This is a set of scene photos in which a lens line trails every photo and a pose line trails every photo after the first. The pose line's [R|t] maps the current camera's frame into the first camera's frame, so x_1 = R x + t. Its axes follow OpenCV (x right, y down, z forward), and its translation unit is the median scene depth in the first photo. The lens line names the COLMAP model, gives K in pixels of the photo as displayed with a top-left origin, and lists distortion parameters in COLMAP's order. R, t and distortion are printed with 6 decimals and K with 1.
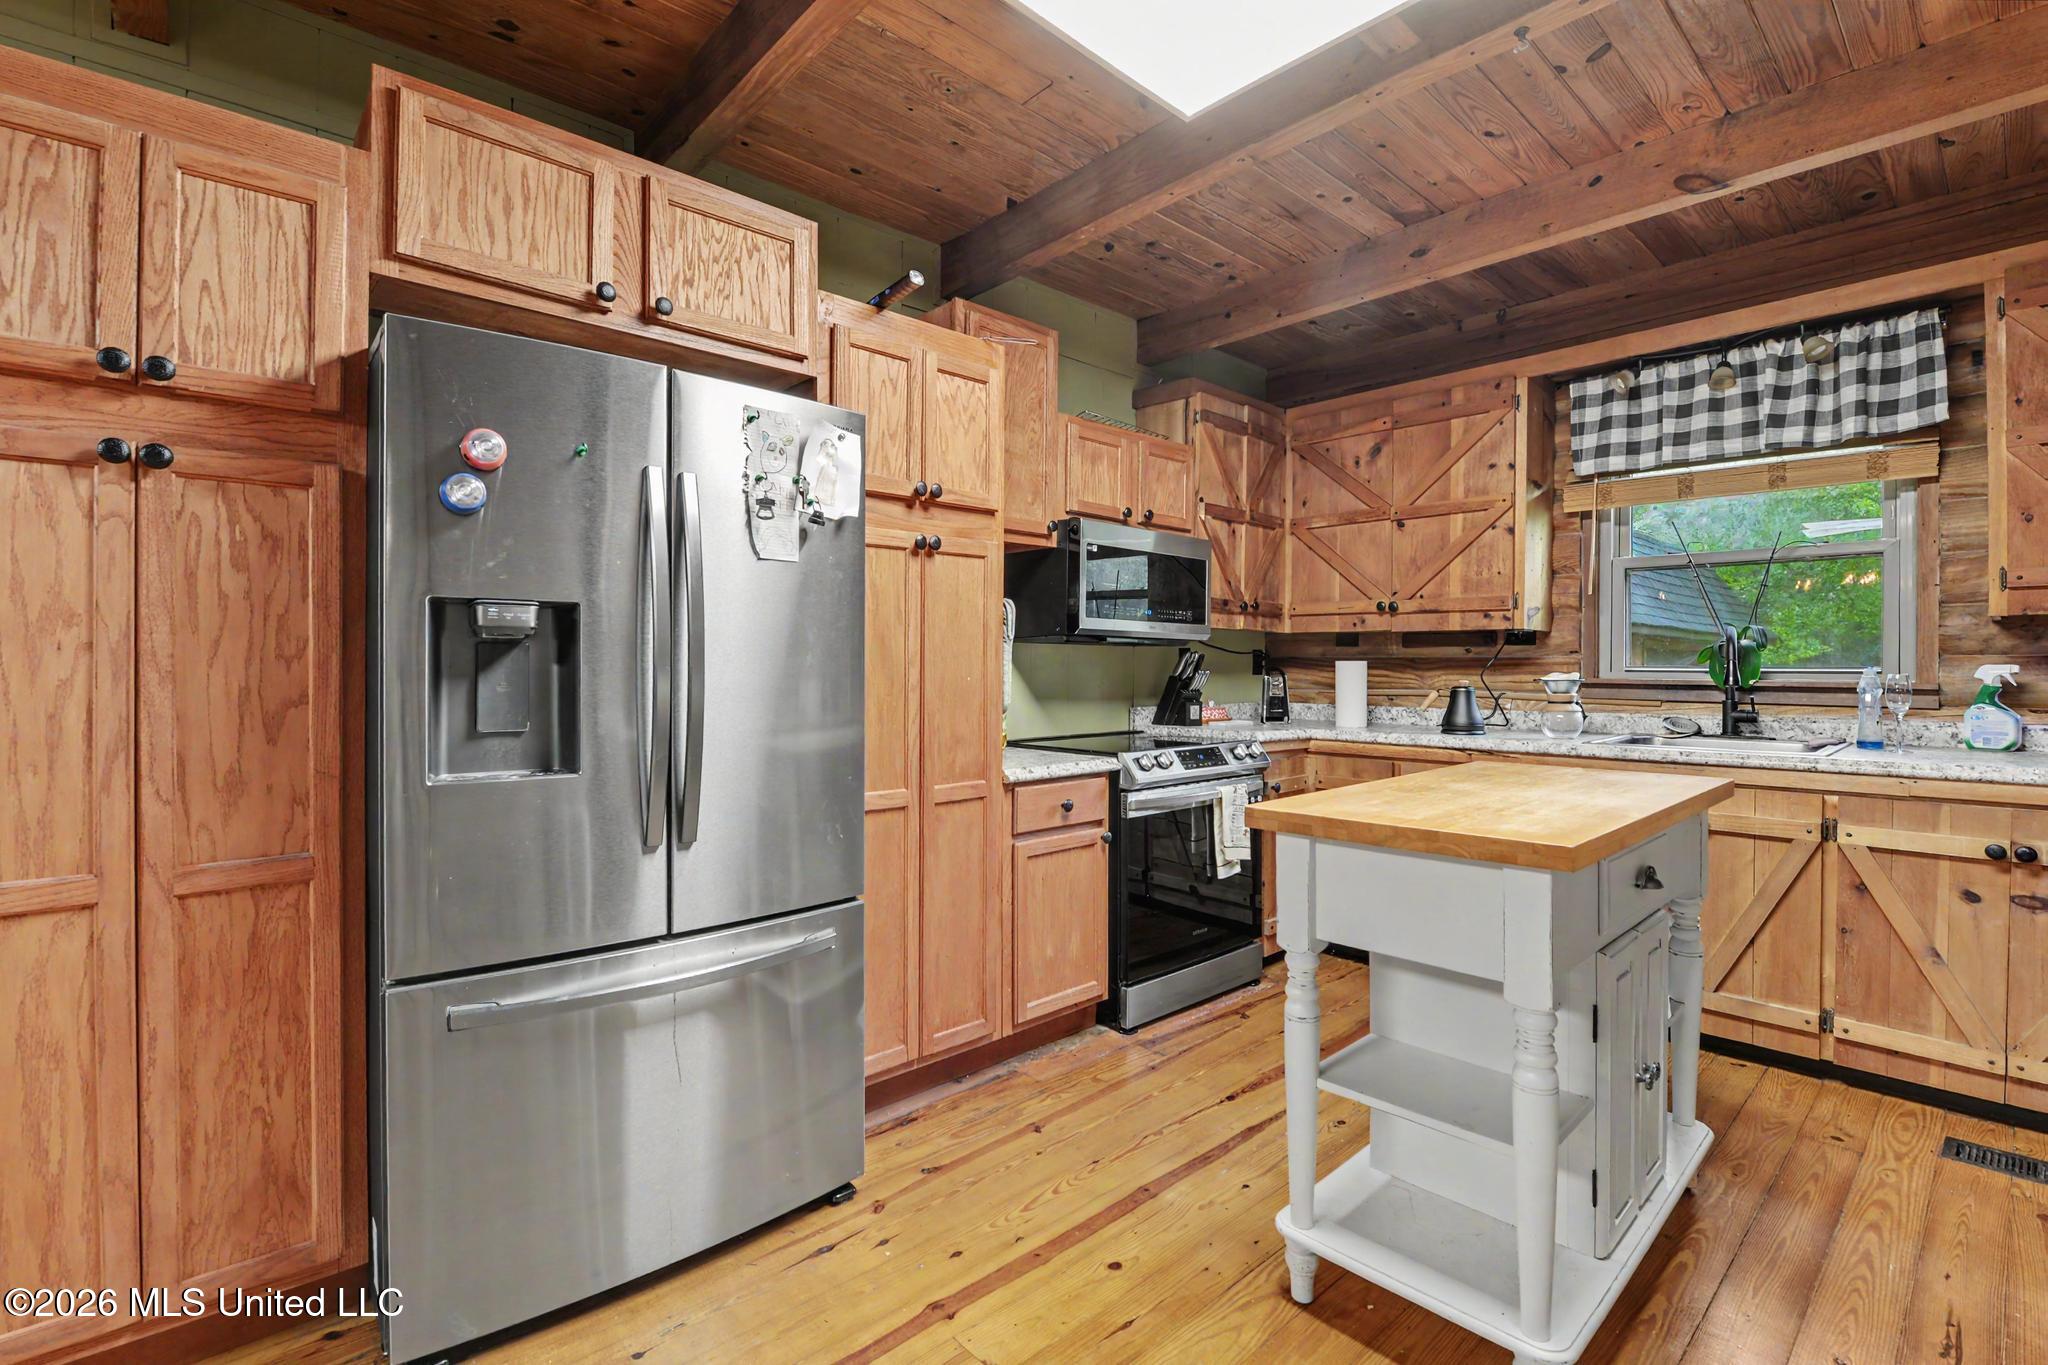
lens RADIAL K [[937.1, 0, 1028.4], [0, 937.1, 675.5], [0, 0, 1]] dist [-0.001432, -0.000756]
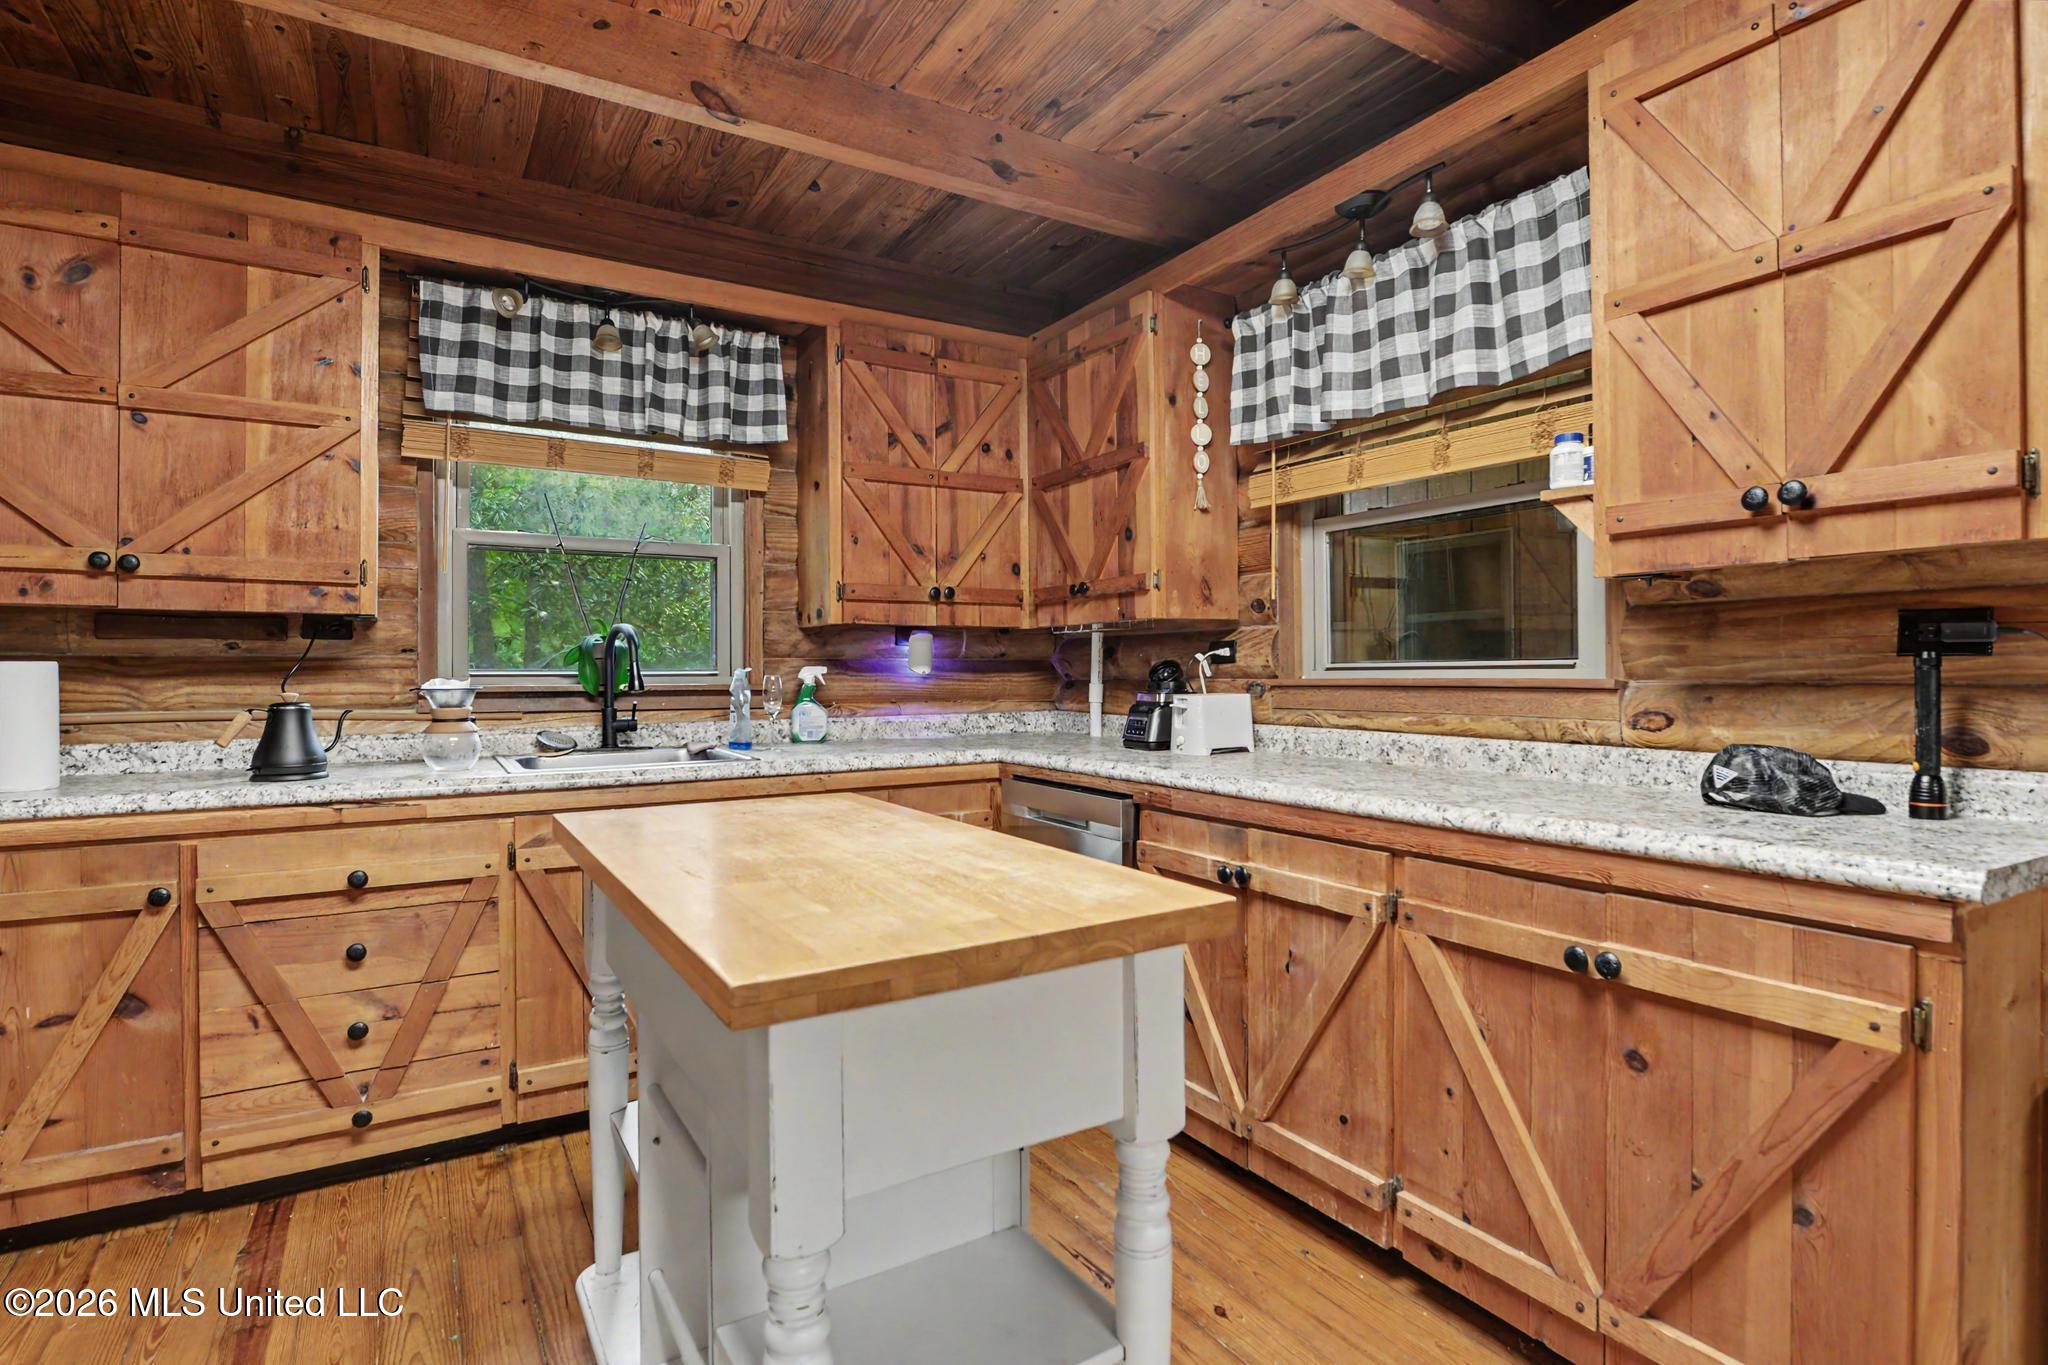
lens RADIAL K [[1034.0, 0, 1028.5], [0, 1034.0, 674.0], [0, 0, 1]] dist [-0.000056, -0.000821]
pose [[0.201822, -0.006071, 0.979403, -0.116301], [0.014362, 0.999892, 0.003239, -0.002659], [-0.979317, 0.013413, 0.201887, 0.405508]]
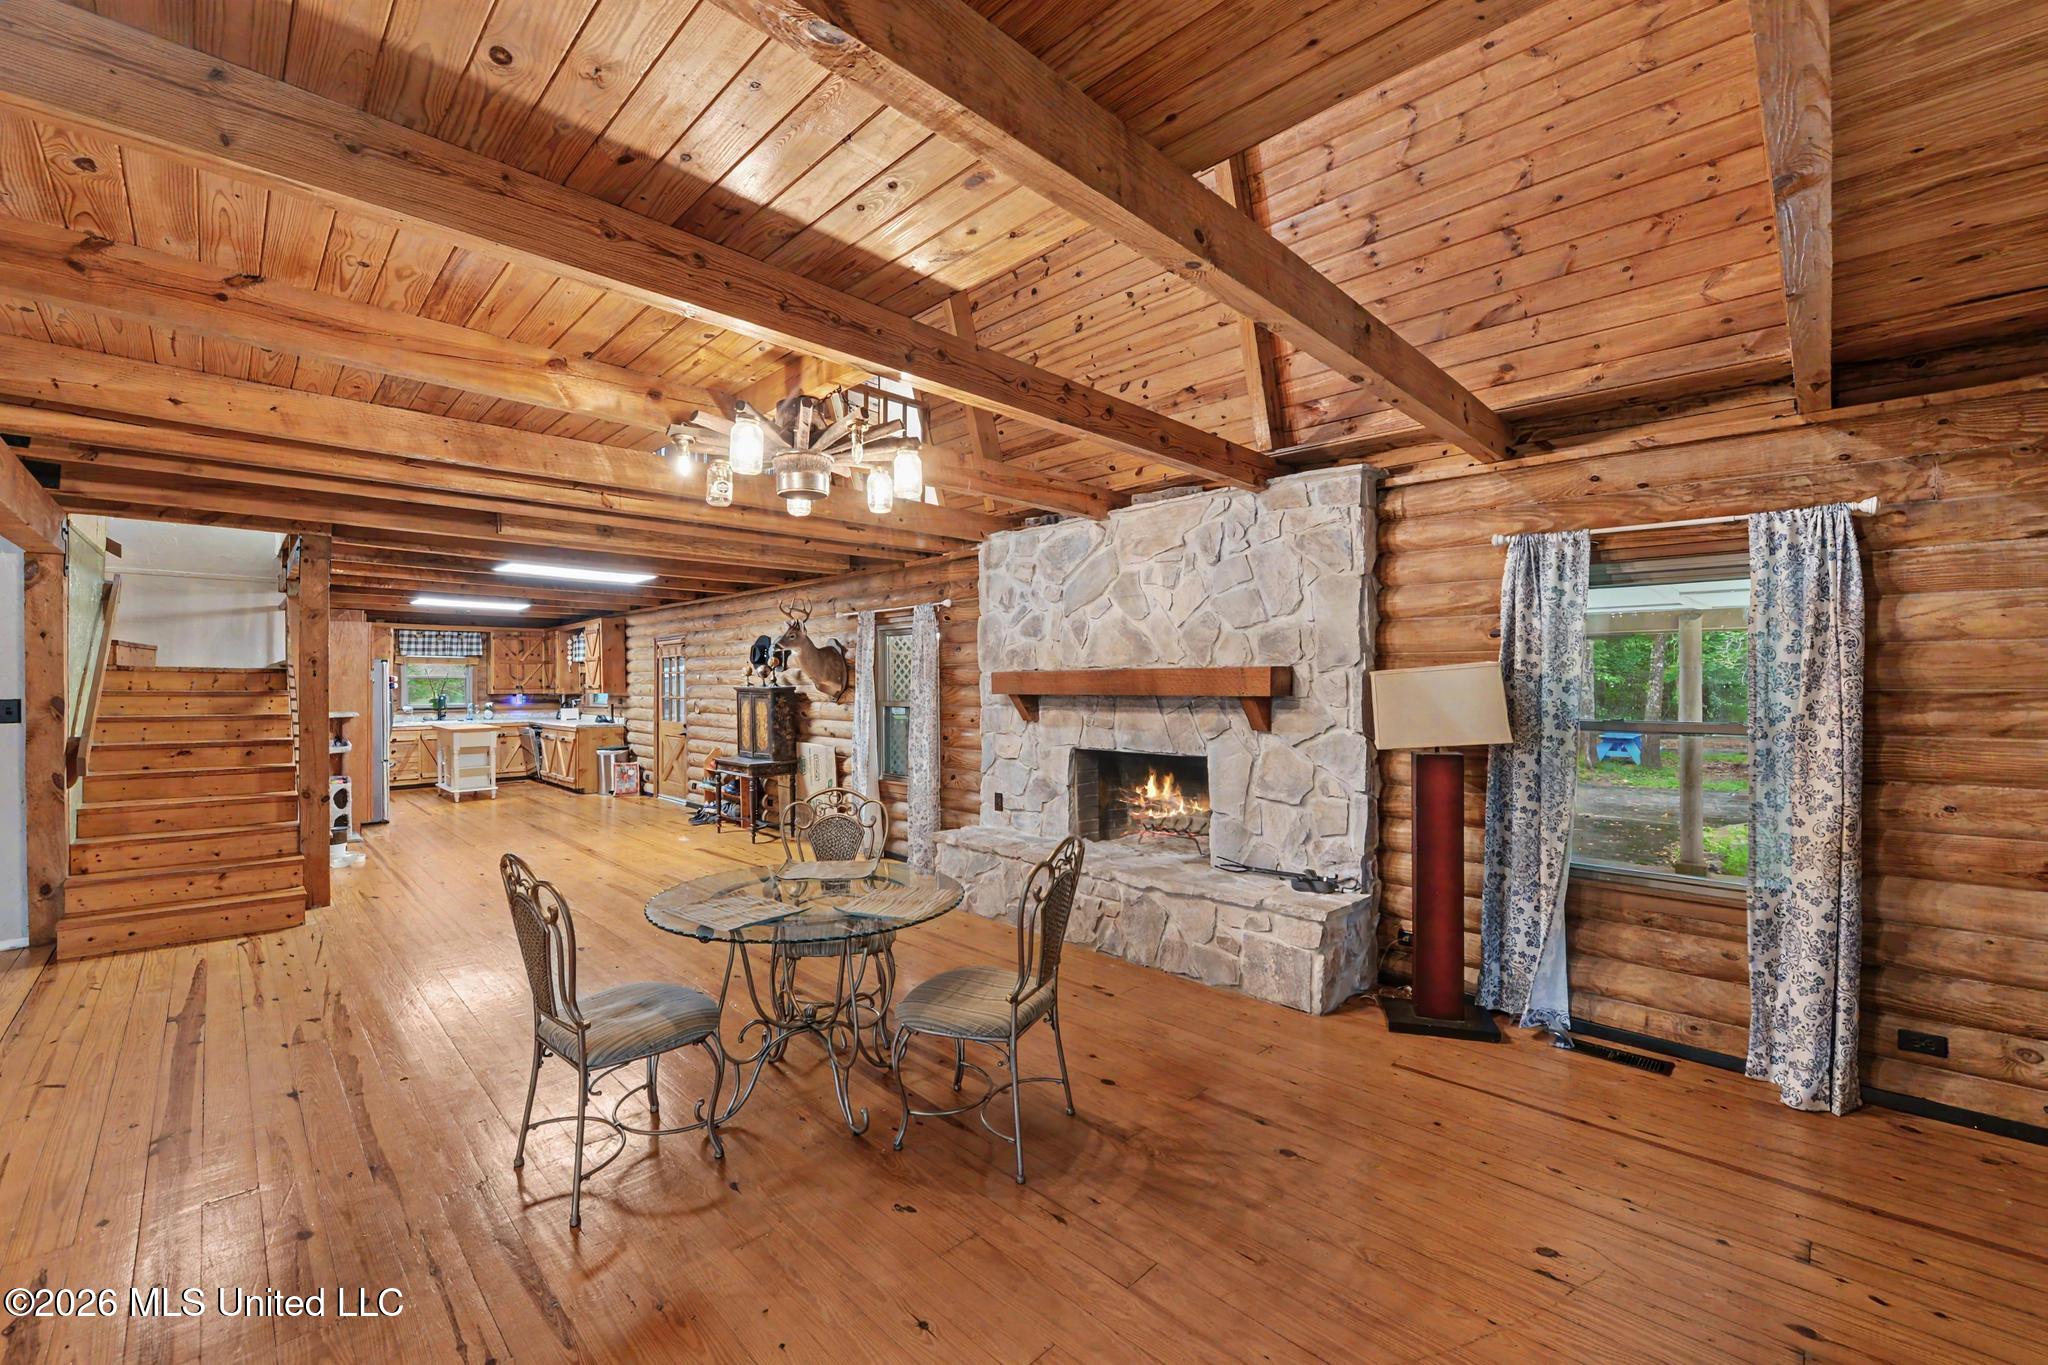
lens RADIAL K [[836.2, 0, 1031.0], [0, 836.2, 691.9], [0, 0, 1]] dist [-0.020642, -0.000301]
pose [[-0.033092, -0.006793, 0.999429, -3.044173], [0.012648, 0.999894, 0.007215, -0.055372], [-0.999372, 0.012880, -0.033003, -1.543501]]
